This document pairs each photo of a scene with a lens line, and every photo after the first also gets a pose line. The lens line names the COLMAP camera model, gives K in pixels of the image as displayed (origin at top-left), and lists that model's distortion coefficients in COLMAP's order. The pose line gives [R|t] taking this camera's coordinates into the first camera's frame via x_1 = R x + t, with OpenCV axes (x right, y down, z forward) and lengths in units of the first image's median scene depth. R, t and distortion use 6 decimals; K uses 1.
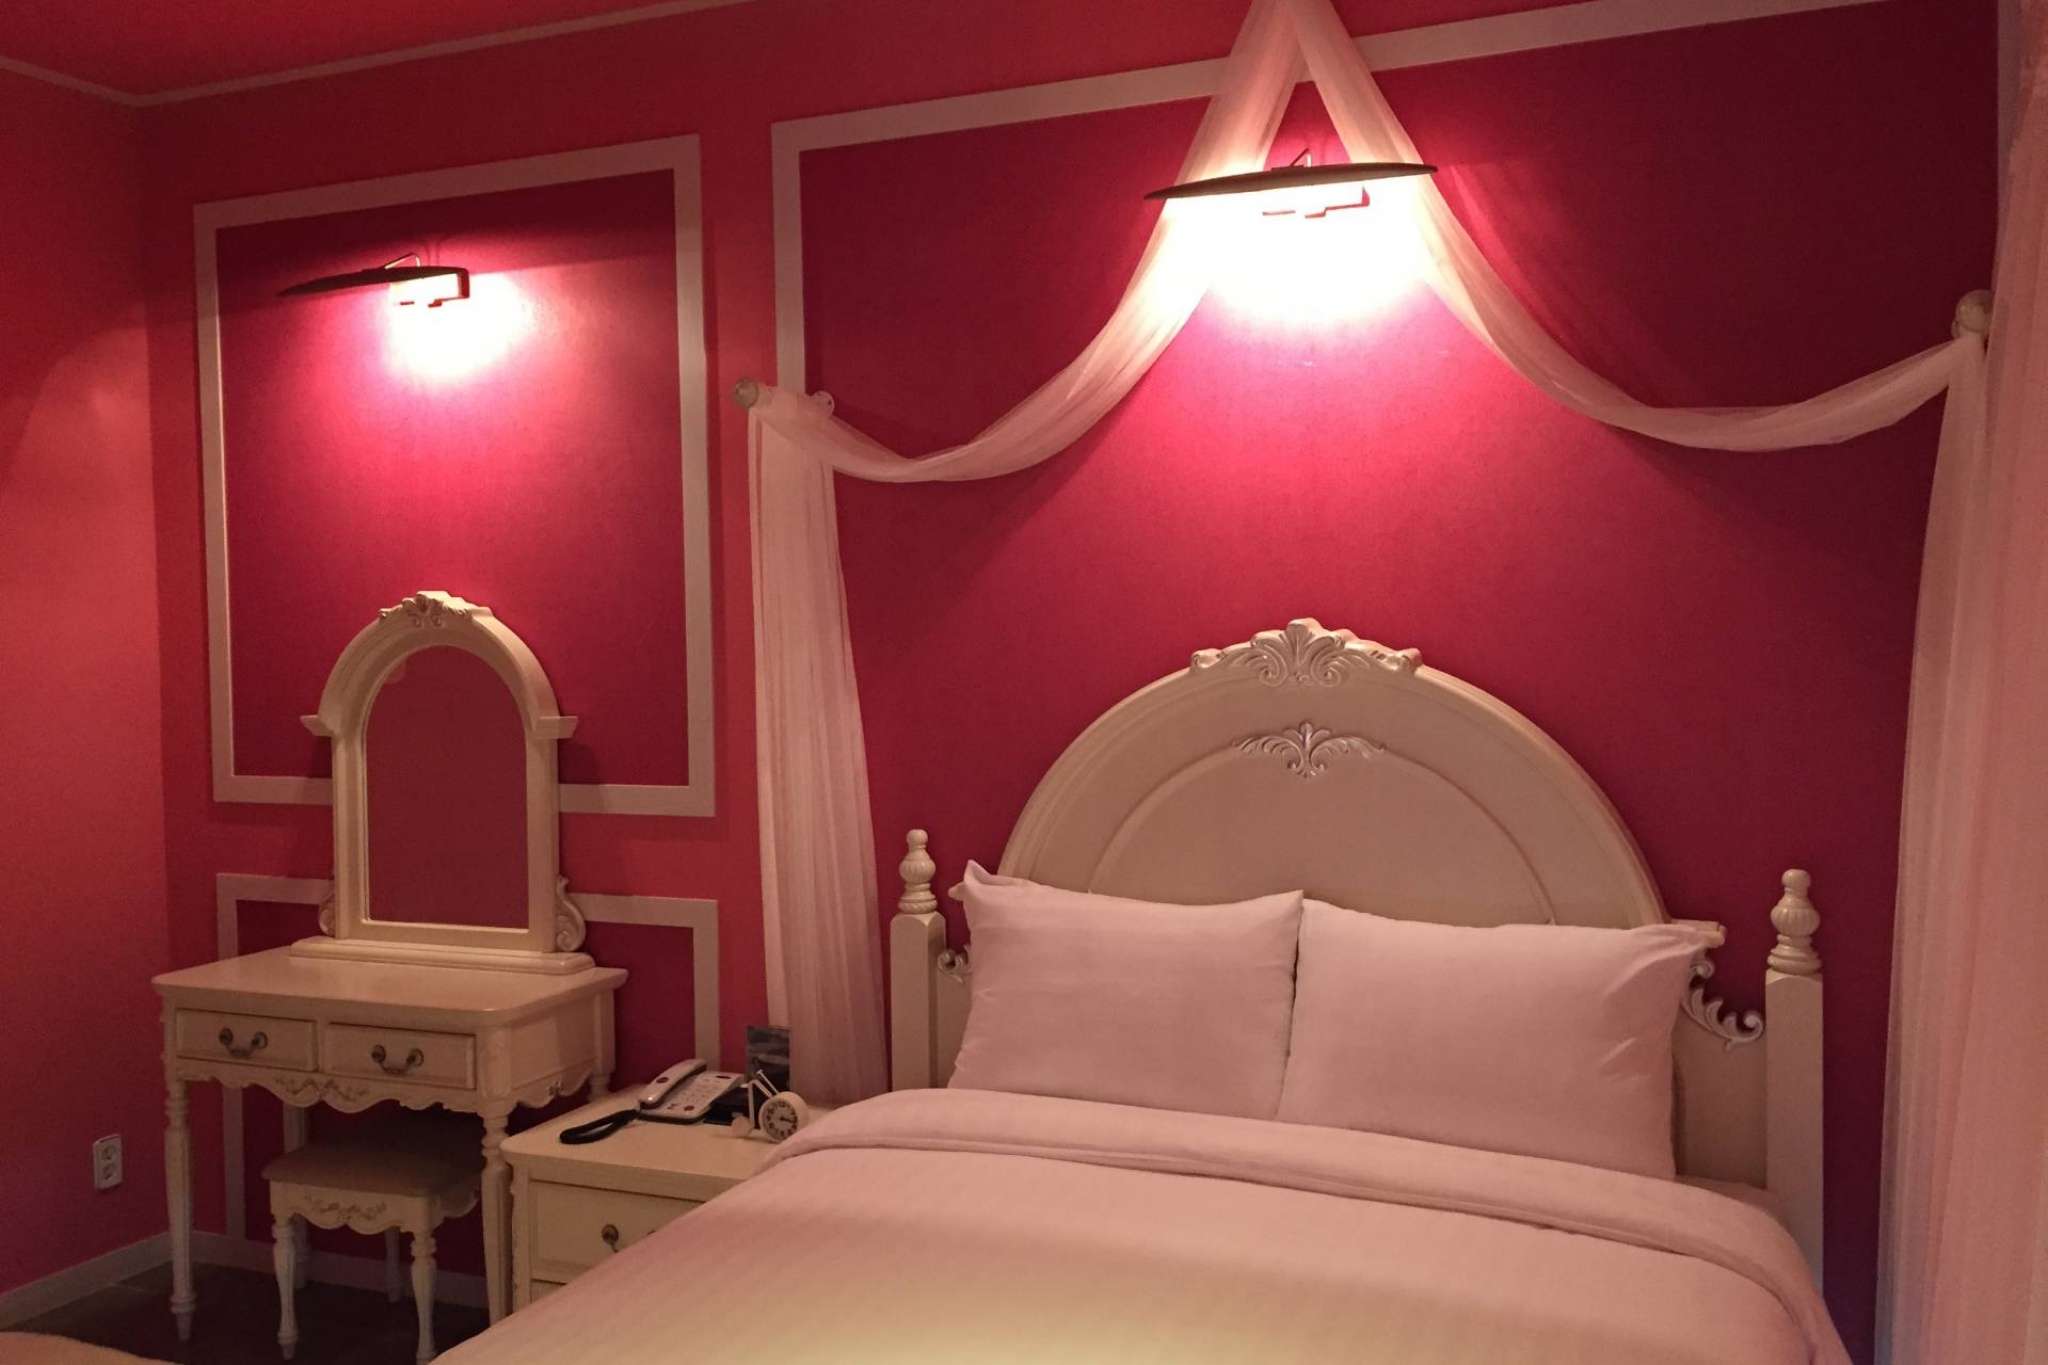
lens RADIAL K [[1734.5, 0, 1024.0], [0, 1734.5, 682.5], [0, 0, 1]] dist [0.051145, -0.002127]
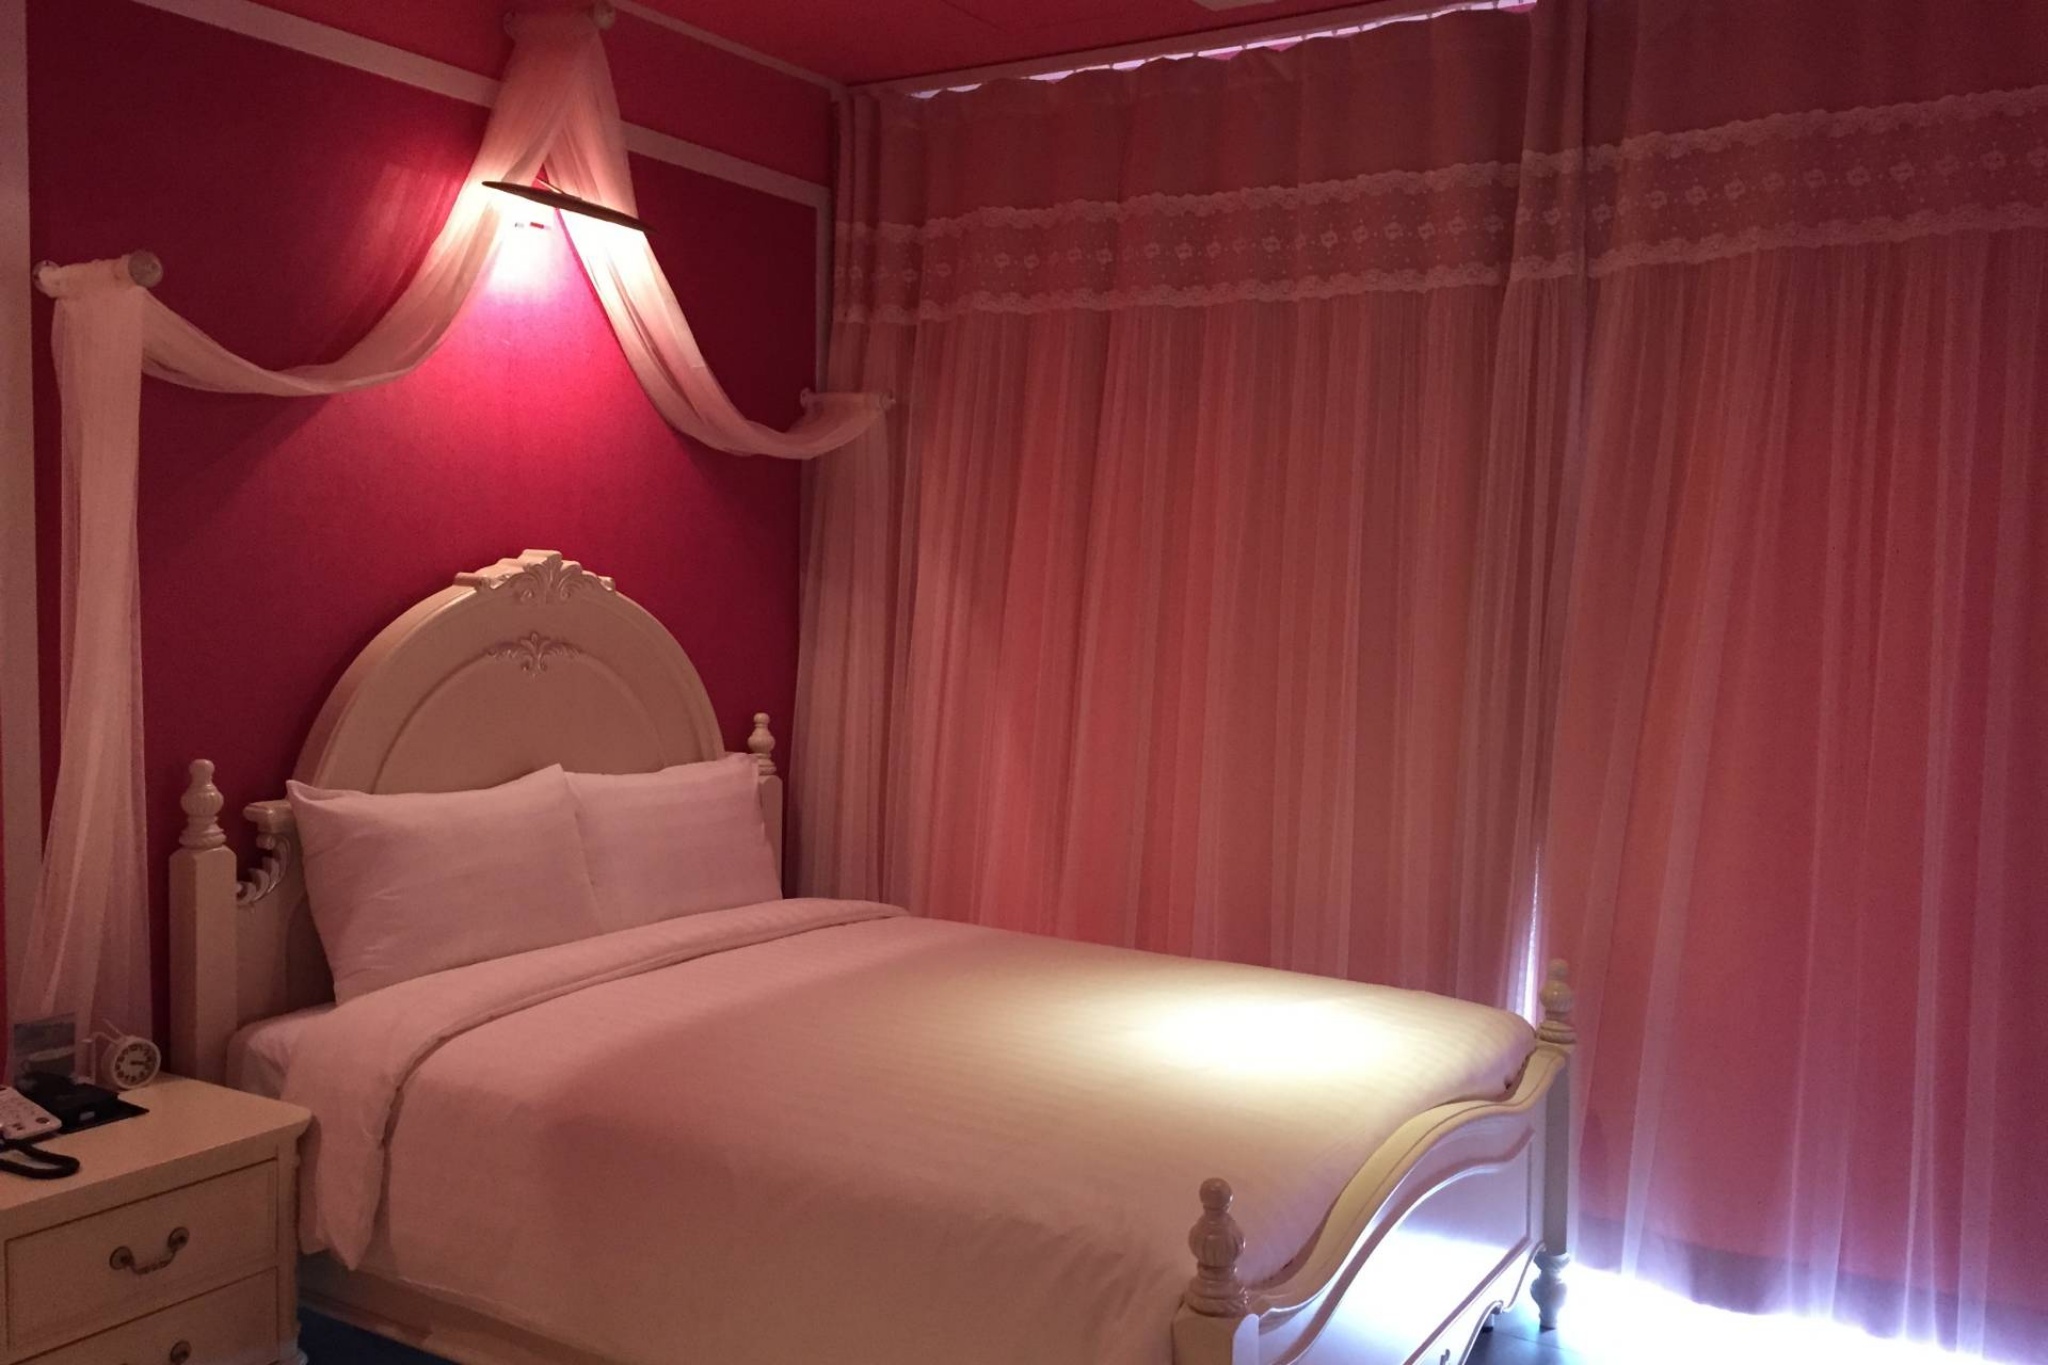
lens RADIAL K [[1734.5, 0, 1024.0], [0, 1734.5, 682.5], [0, 0, 1]] dist [0.051145, -0.002127]
pose [[0.161649, -0.051114, 0.985524, -1.053735], [0.008692, 0.998693, 0.050371, -0.001836], [-0.986810, 0.000424, 0.161882, 0.455427]]
